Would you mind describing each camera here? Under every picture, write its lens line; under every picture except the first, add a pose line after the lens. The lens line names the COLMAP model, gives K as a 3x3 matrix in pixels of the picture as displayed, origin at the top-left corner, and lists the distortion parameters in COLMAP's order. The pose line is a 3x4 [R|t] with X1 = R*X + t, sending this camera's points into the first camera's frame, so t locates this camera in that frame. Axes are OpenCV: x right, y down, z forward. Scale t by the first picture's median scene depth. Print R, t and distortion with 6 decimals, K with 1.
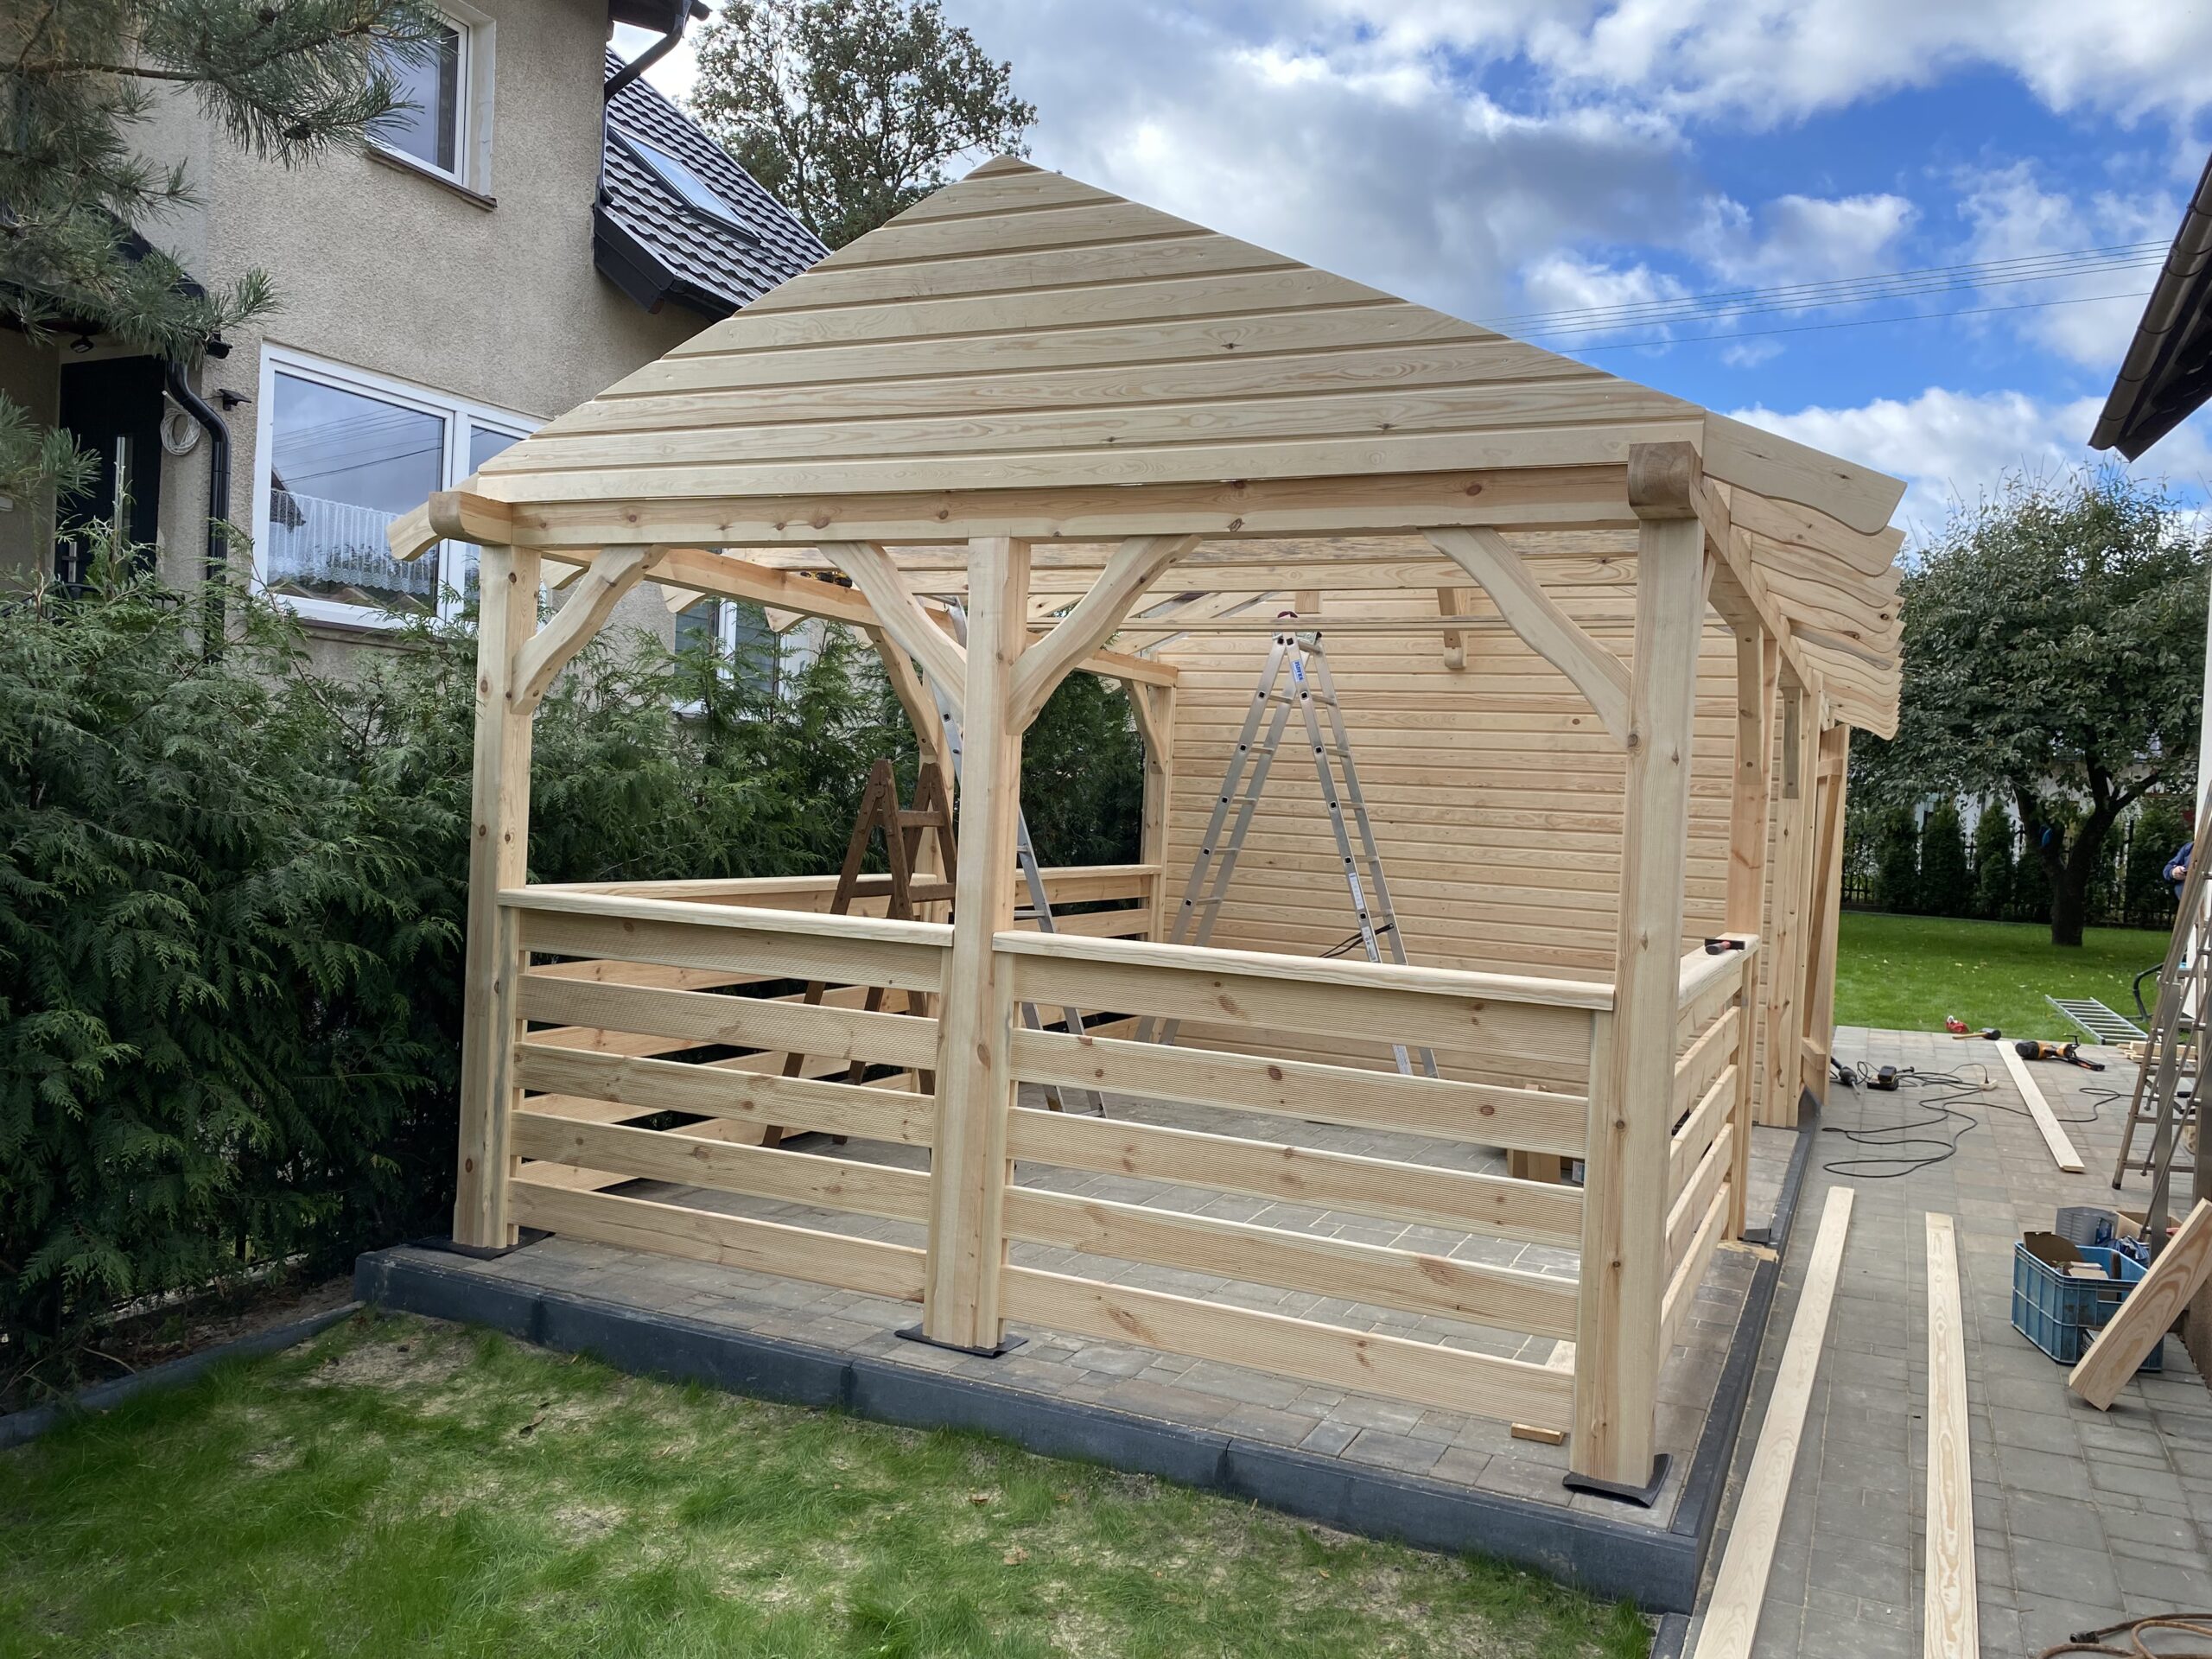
lens RADIAL K [[1693.1, 0, 1106.0], [0, 1693.1, 829.5], [0, 0, 1]] dist [0.002816, -0.000163]
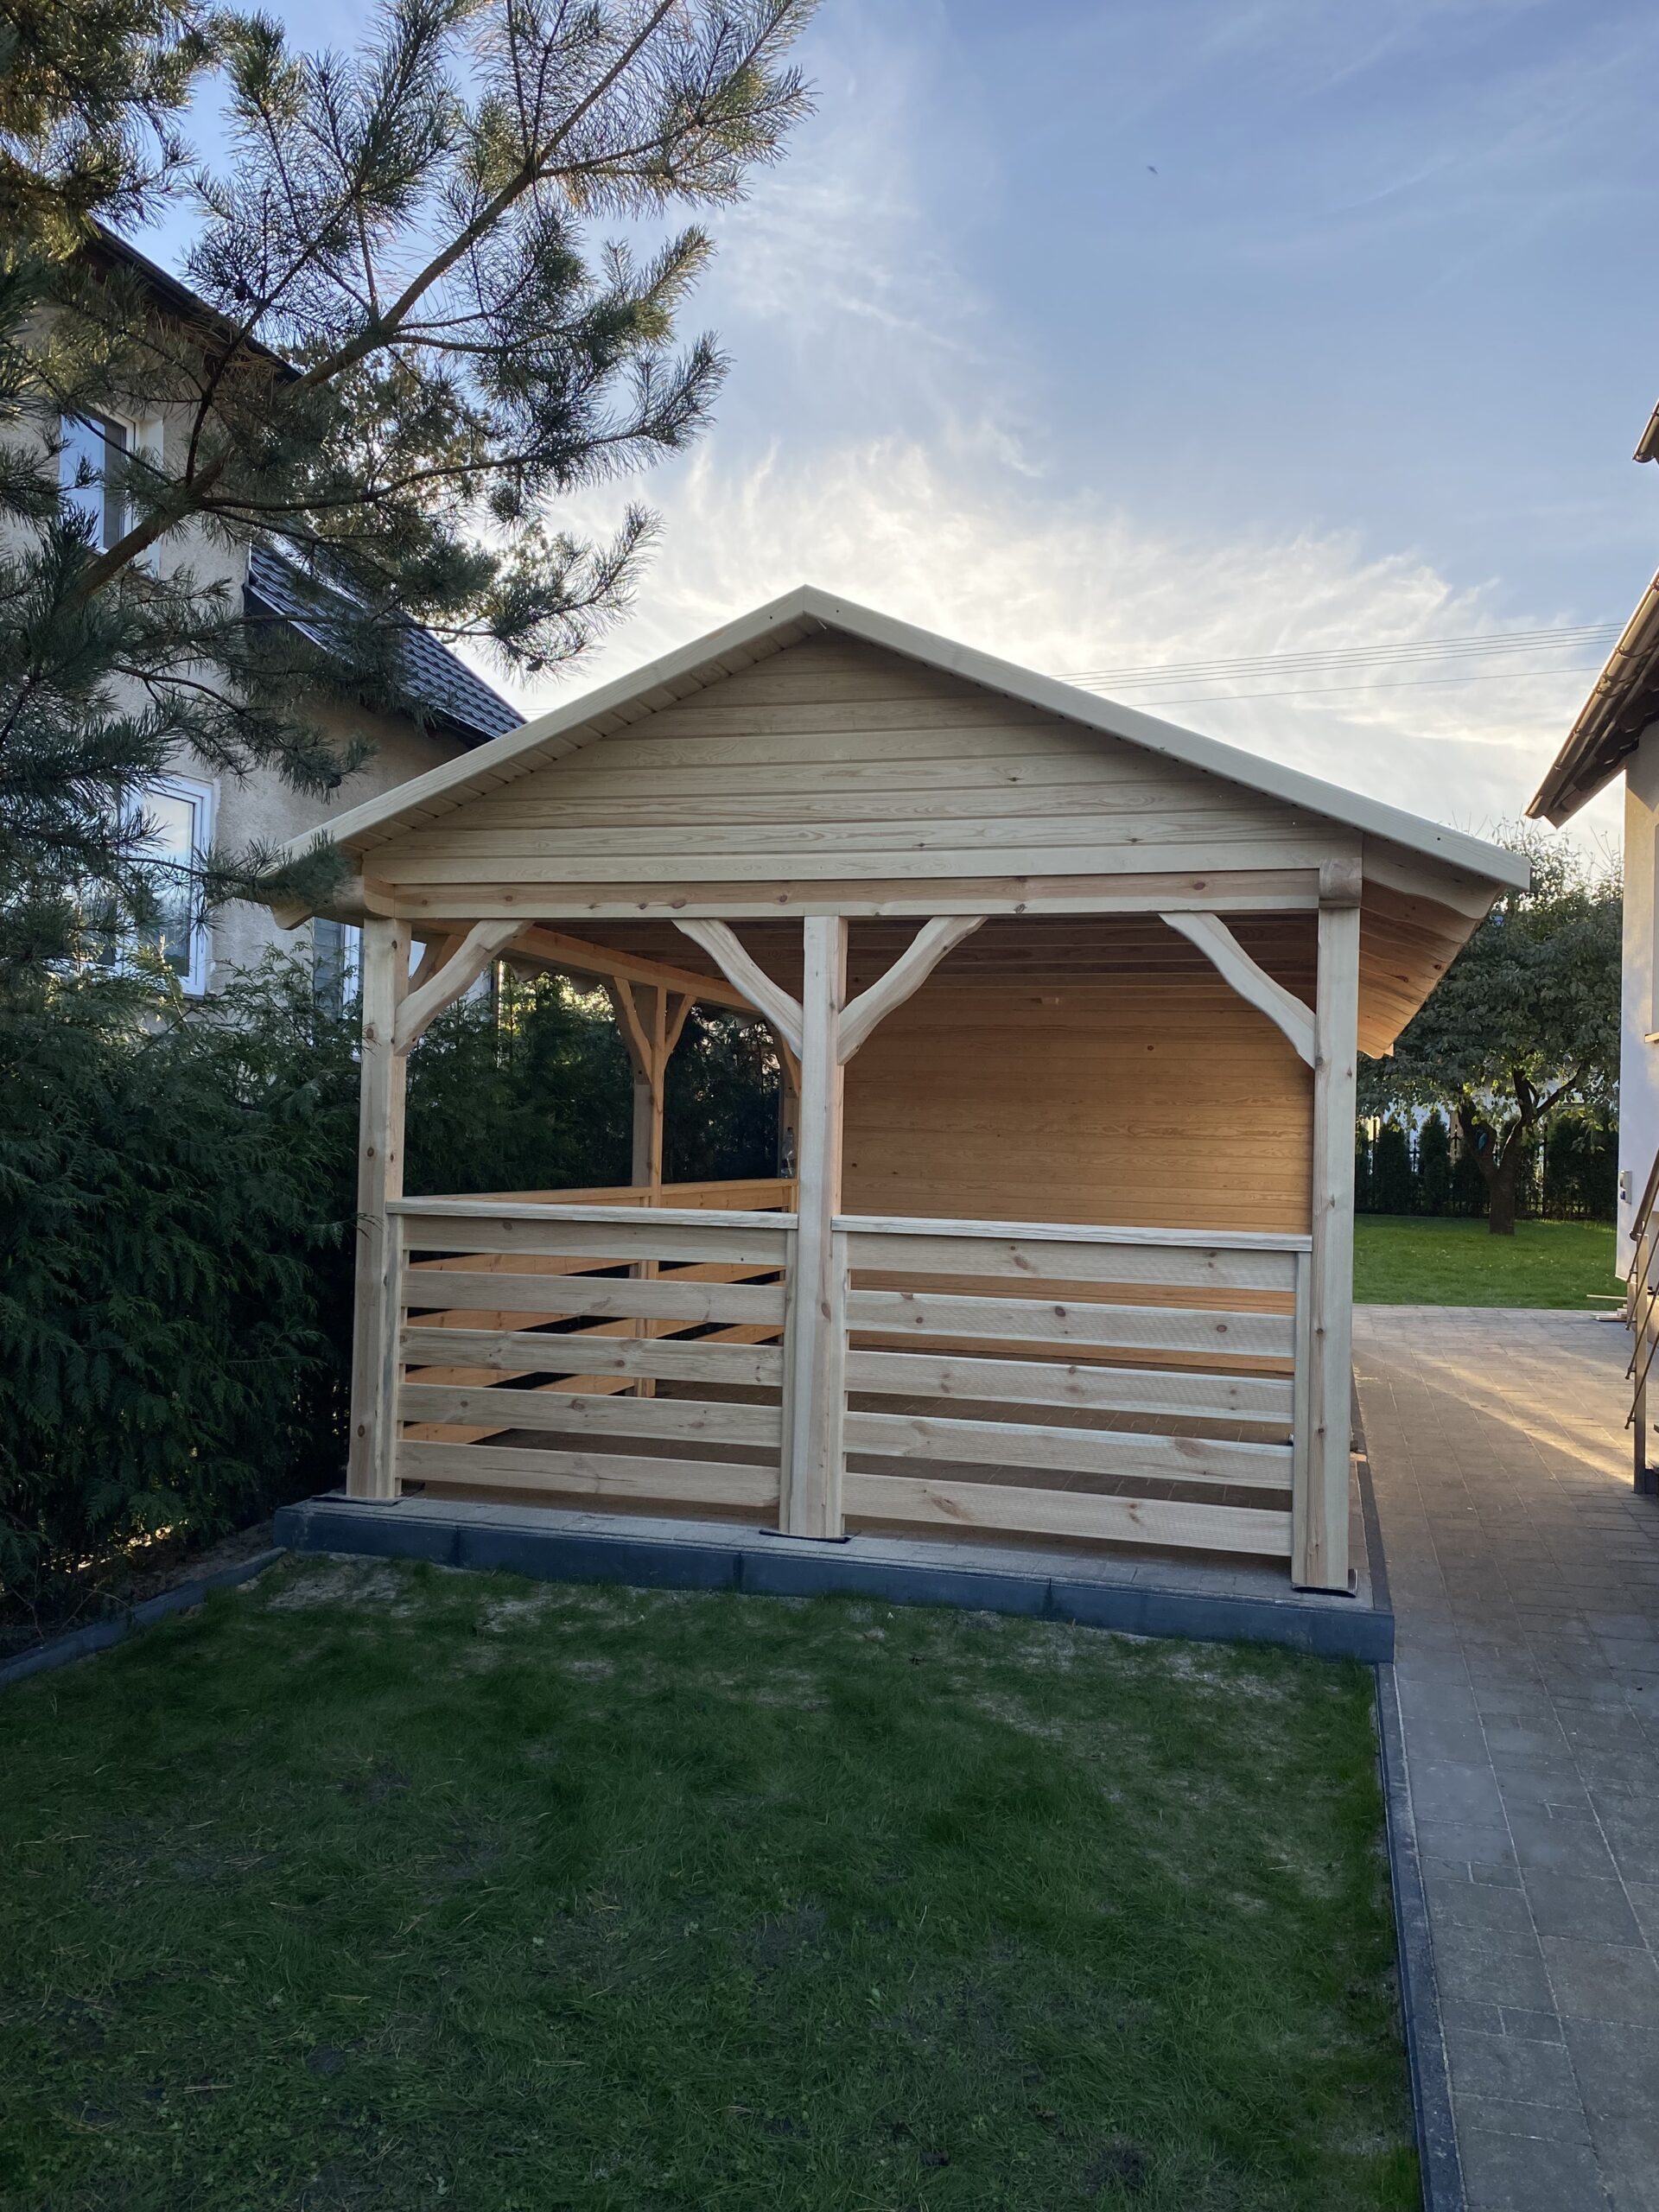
lens RADIAL K [[1700.5, 0, 813.5], [0, 1700.5, 1105.0], [0, 0, 1]] dist [0.025436, -0.001137]
pose [[0.987670, -0.020935, 0.155143, -0.267503], [0.026034, 0.999183, -0.030911, 0.013935], [-0.154369, 0.034569, 0.987408, -0.283494]]
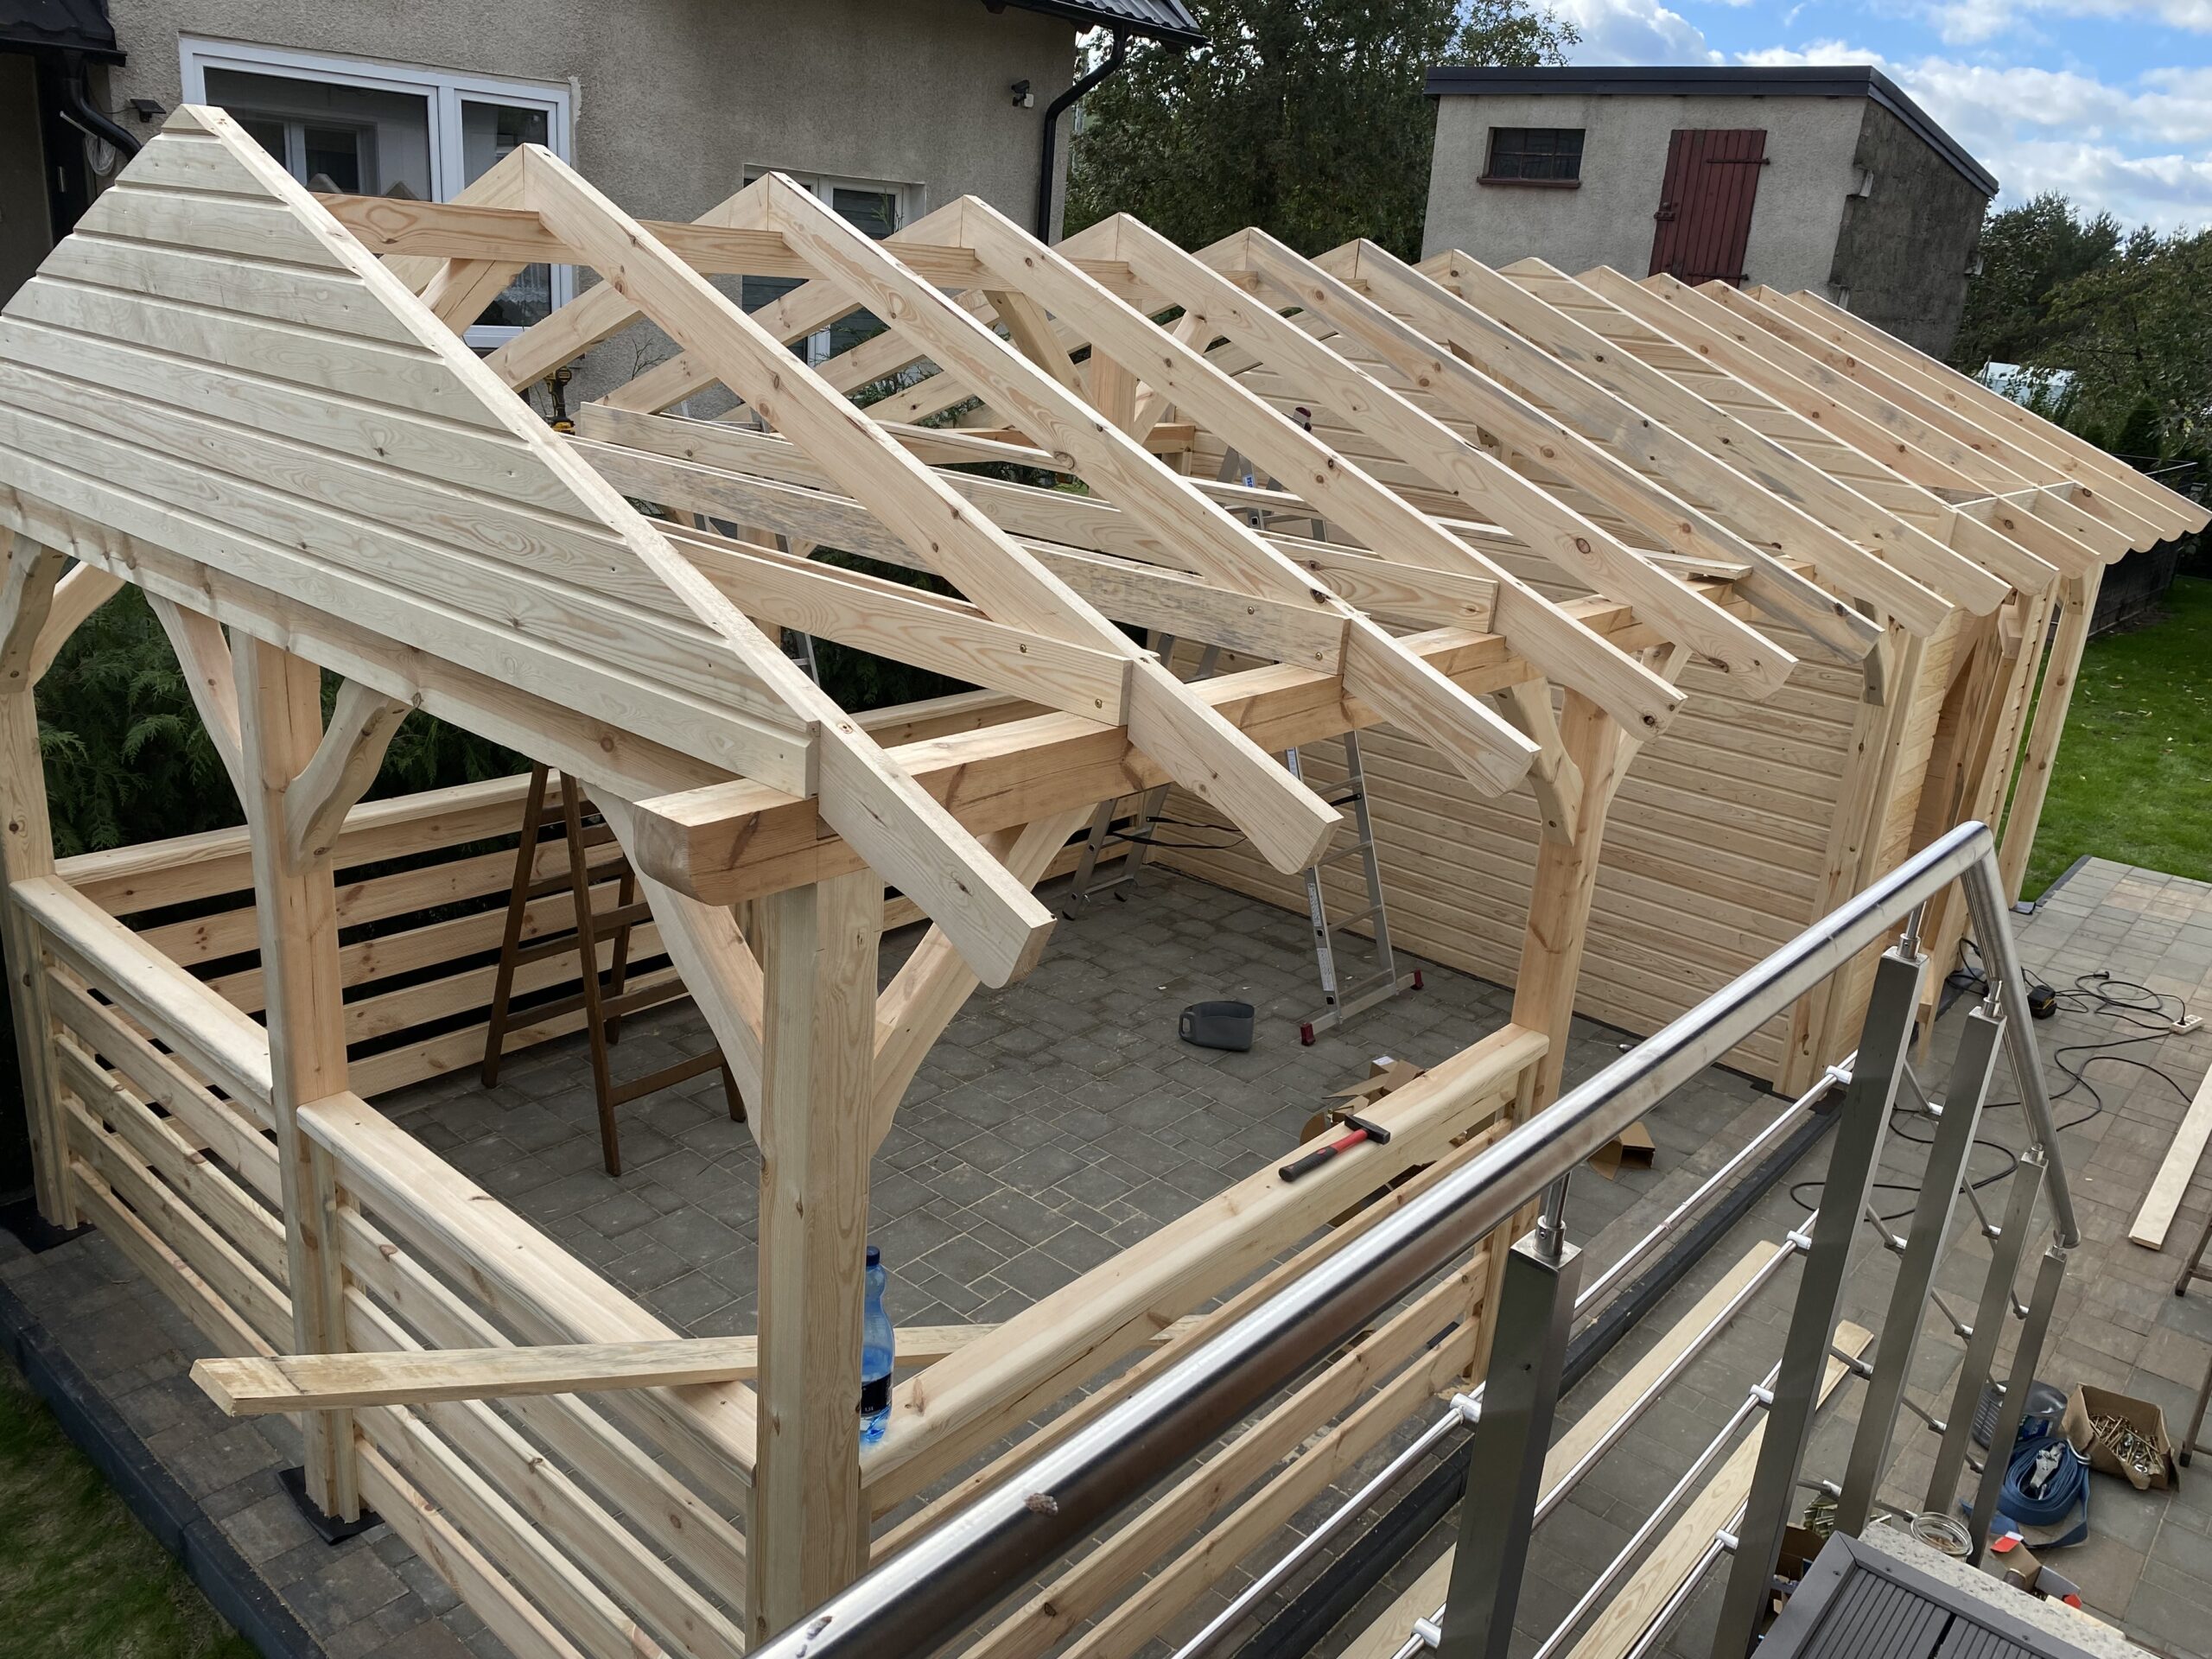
lens RADIAL K [[1693.8, 0, 1106.5], [0, 1693.8, 794.7], [0, 0, 1]] dist [0.005674, -0.005874]
pose [[0.962188, 0.104447, -0.251566, 0.478390], [-0.033102, 0.961553, 0.272616, -0.306043], [0.270368, -0.253980, 0.928652, 0.354358]]
